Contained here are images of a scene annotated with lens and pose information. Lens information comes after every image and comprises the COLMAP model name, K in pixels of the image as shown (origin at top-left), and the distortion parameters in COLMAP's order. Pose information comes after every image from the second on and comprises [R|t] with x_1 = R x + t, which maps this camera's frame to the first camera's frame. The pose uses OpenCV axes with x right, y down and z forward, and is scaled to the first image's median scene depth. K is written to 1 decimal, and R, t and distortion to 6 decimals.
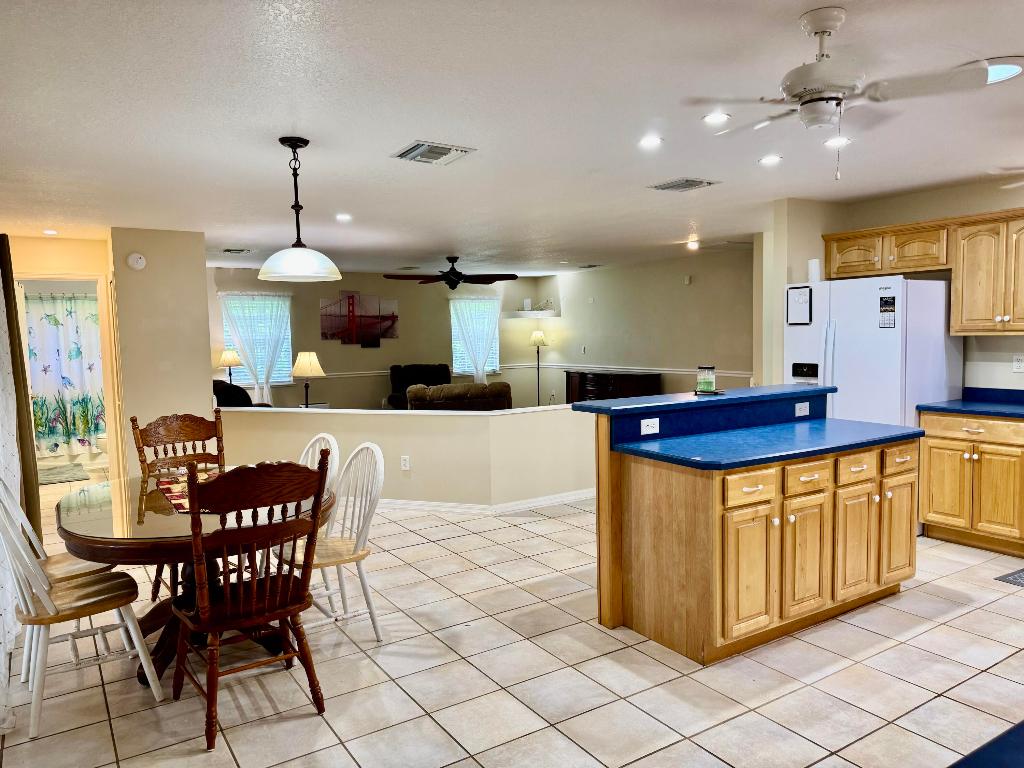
lens RADIAL K [[726.4, 0, 514.1], [0, 726.4, 388.6], [0, 0, 1]] dist [0.059710, -0.085395]
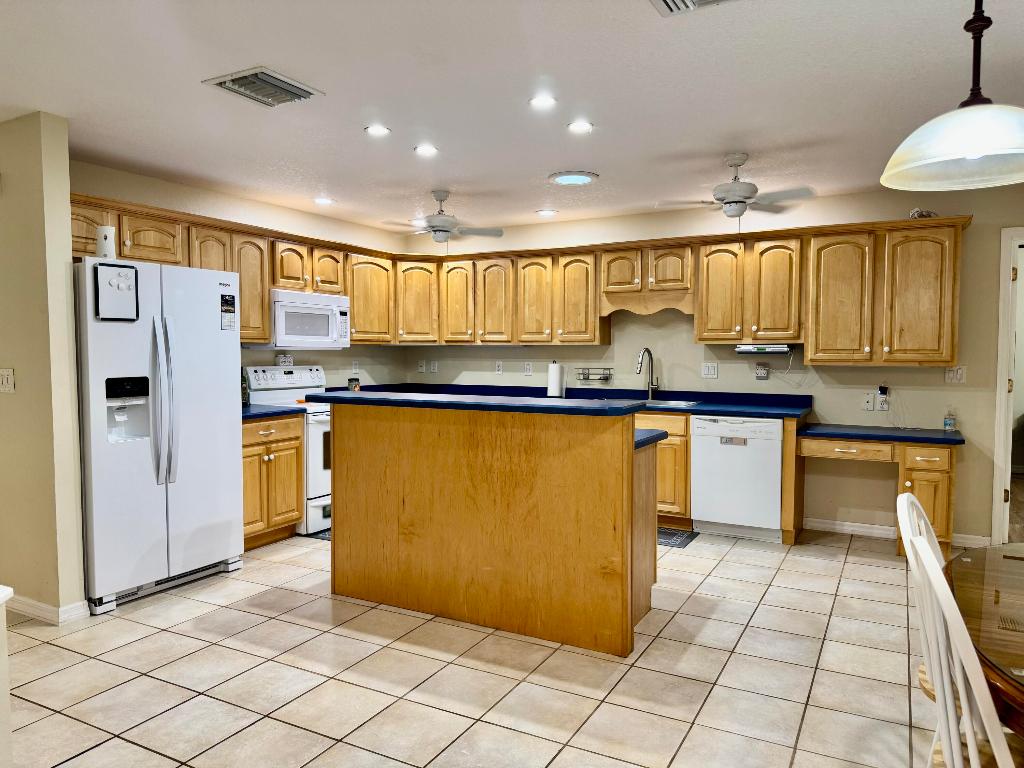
lens RADIAL K [[720.4, 0, 515.0], [0, 720.4, 388.2], [0, 0, 1]] dist [0.151831, -0.269651]
pose [[-0.497765, -0.028551, 0.866842, -0.564735], [0.075187, 0.994275, 0.075922, -0.072789], [-0.864047, 0.102967, -0.492769, 1.515396]]
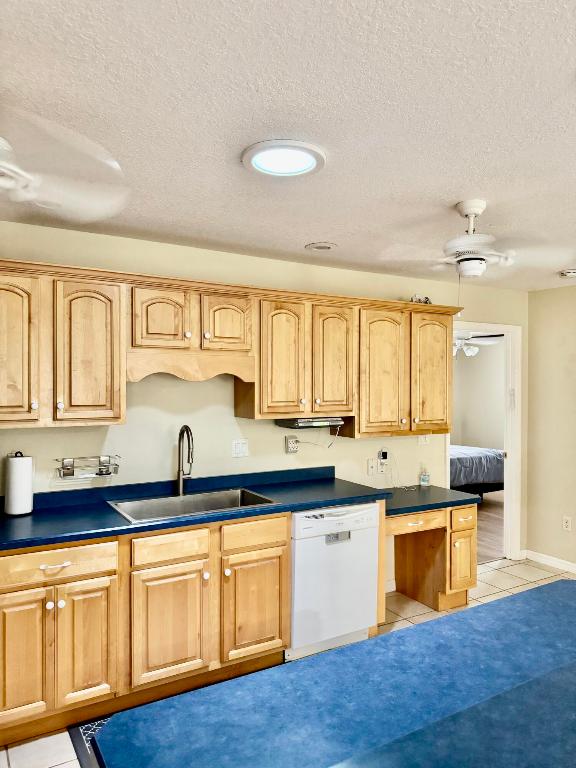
lens RADIAL K [[540.3, 0, 288.0], [0, 540.3, 384.0], [0, 0, 1]] dist [0.151831, -0.269651]
pose [[-0.999575, 0.016535, 0.023995, 0.478729], [0.018257, 0.997136, 0.073386, -0.145221], [-0.022713, 0.073793, -0.997015, 1.338837]]
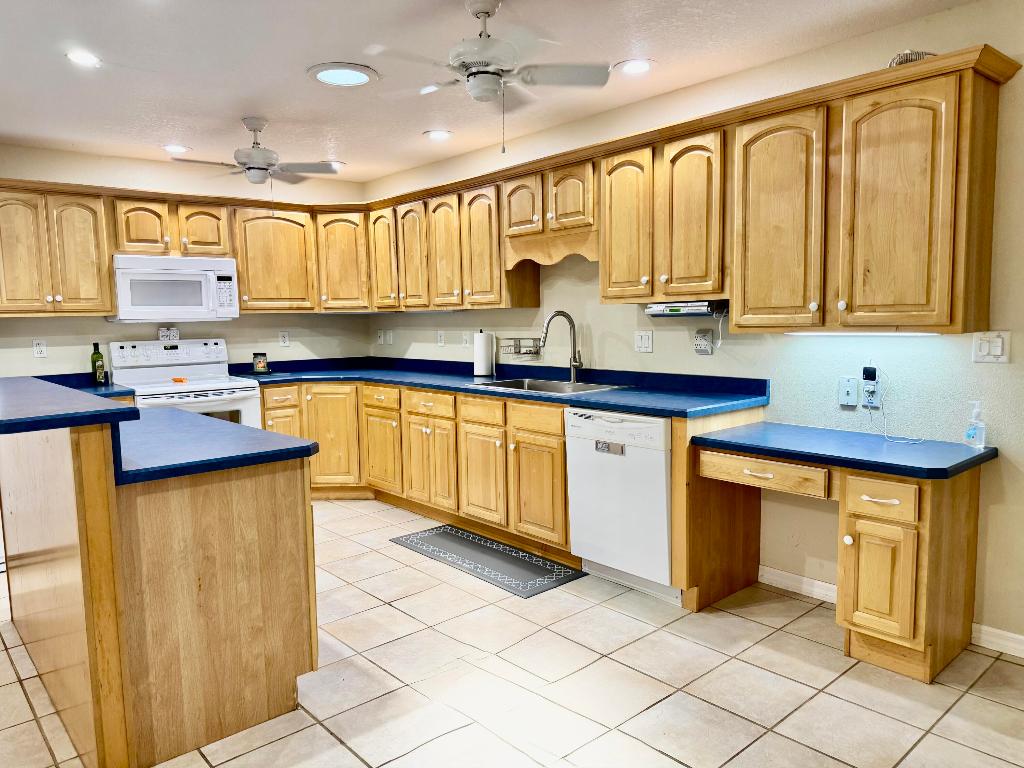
lens RADIAL K [[720.4, 0, 515.0], [0, 720.4, 388.2], [0, 0, 1]] dist [0.151831, -0.269651]
pose [[-0.157870, -0.078115, 0.984365, -0.461264], [0.102696, 0.990161, 0.095046, -0.013428], [-0.982105, 0.116096, -0.148295, 0.735515]]
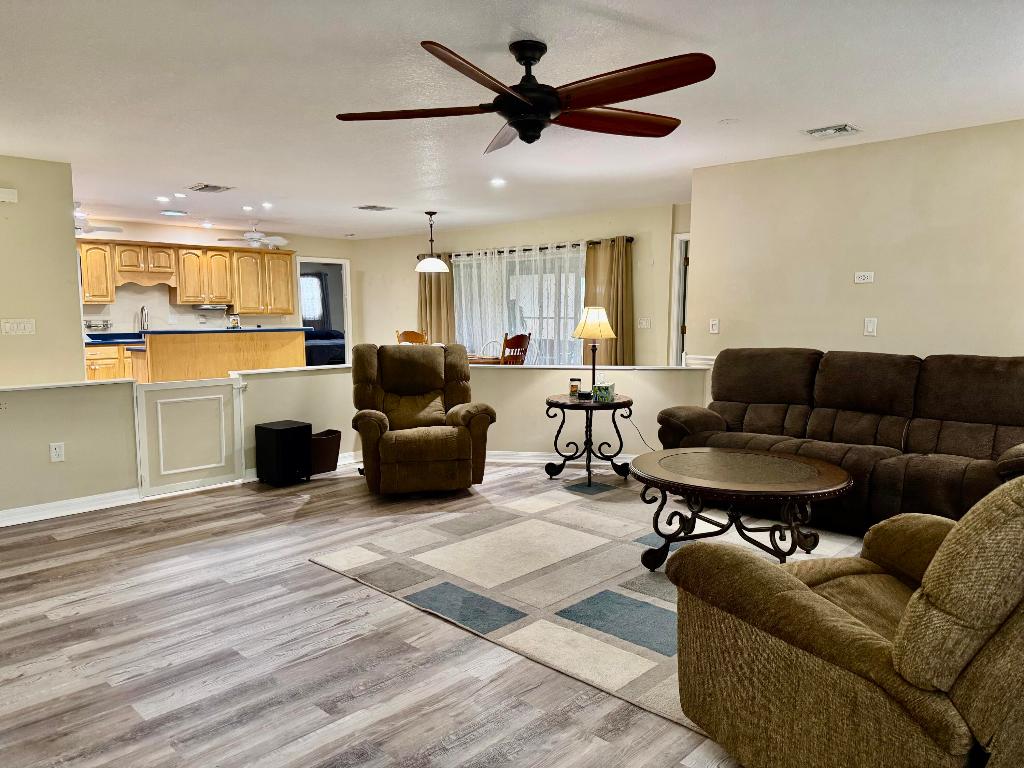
lens RADIAL K [[720.4, 0, 515.0], [0, 720.4, 388.2], [0, 0, 1]] dist [0.151831, -0.269651]
pose [[-0.968763, 0.048837, -0.243134, 0.031701], [0.002814, 0.982519, 0.186140, -0.216186], [0.247974, 0.179642, -0.951965, 3.354800]]
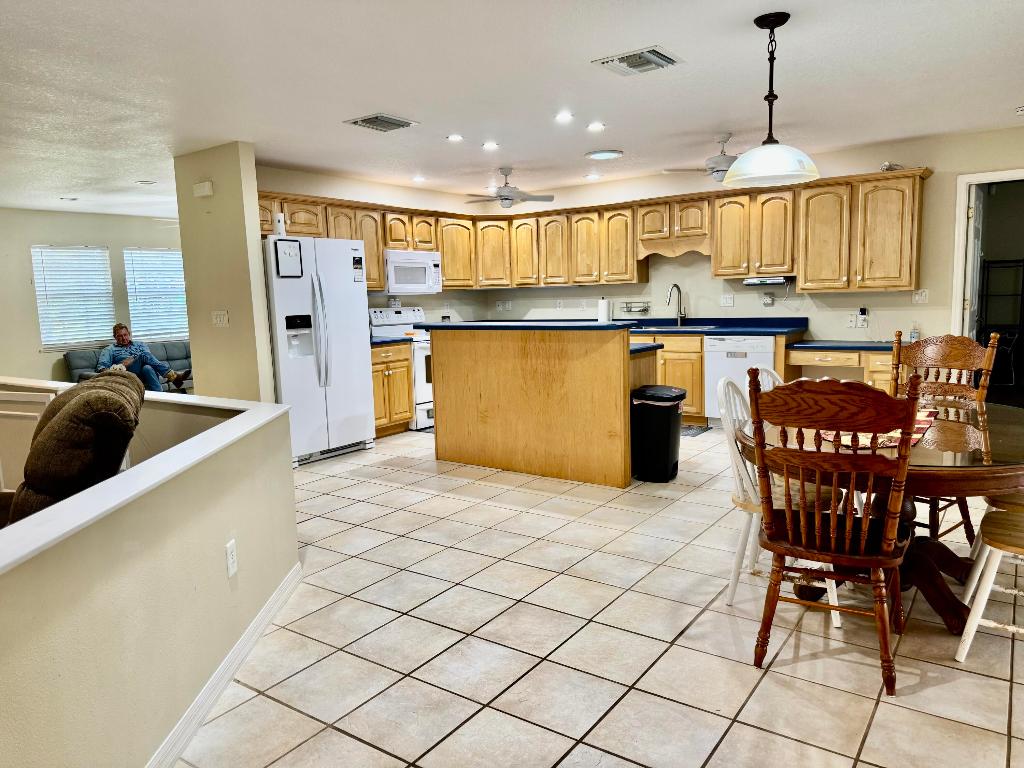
lens RADIAL K [[720.4, 0, 515.0], [0, 720.4, 388.2], [0, 0, 1]] dist [0.151831, -0.269651]
pose [[-0.383152, -0.090211, 0.919270, -1.006061], [0.109252, 0.983808, 0.142080, -0.067931], [-0.917202, 0.154870, -0.367092, 1.644798]]
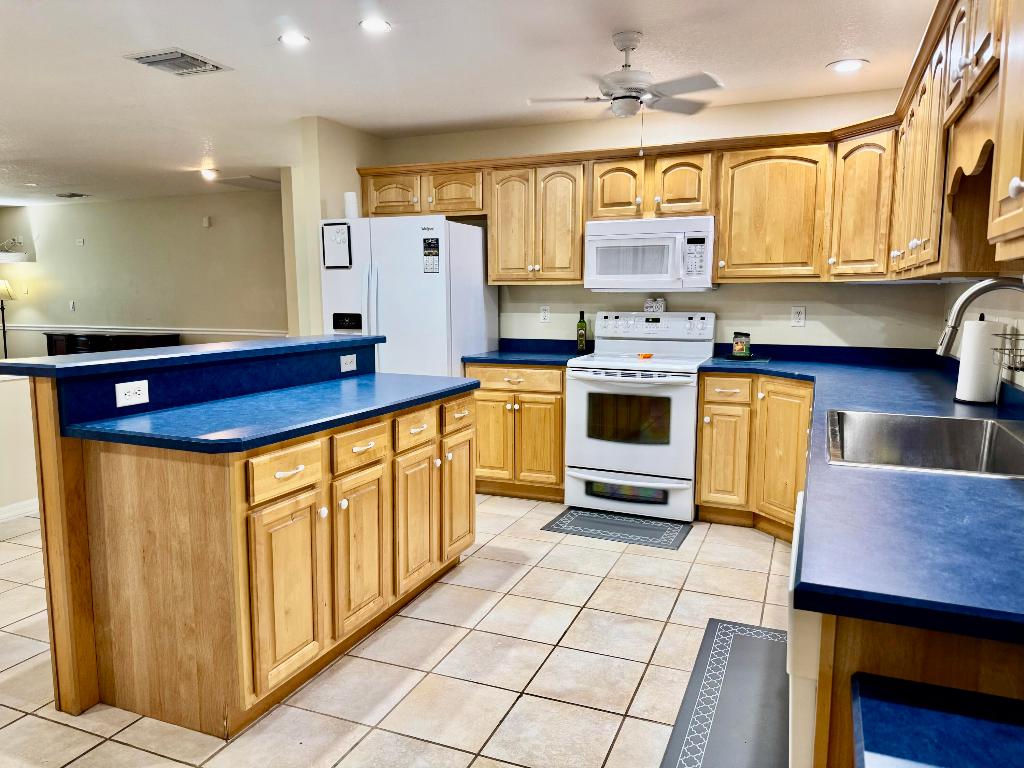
lens RADIAL K [[720.4, 0, 515.0], [0, 720.4, 388.2], [0, 0, 1]] dist [0.151831, -0.269651]
pose [[0.817499, -0.052322, 0.573548, 0.089825], [0.027579, 0.998279, 0.051759, 0.022144], [-0.575269, -0.026495, 0.817535, 0.260903]]
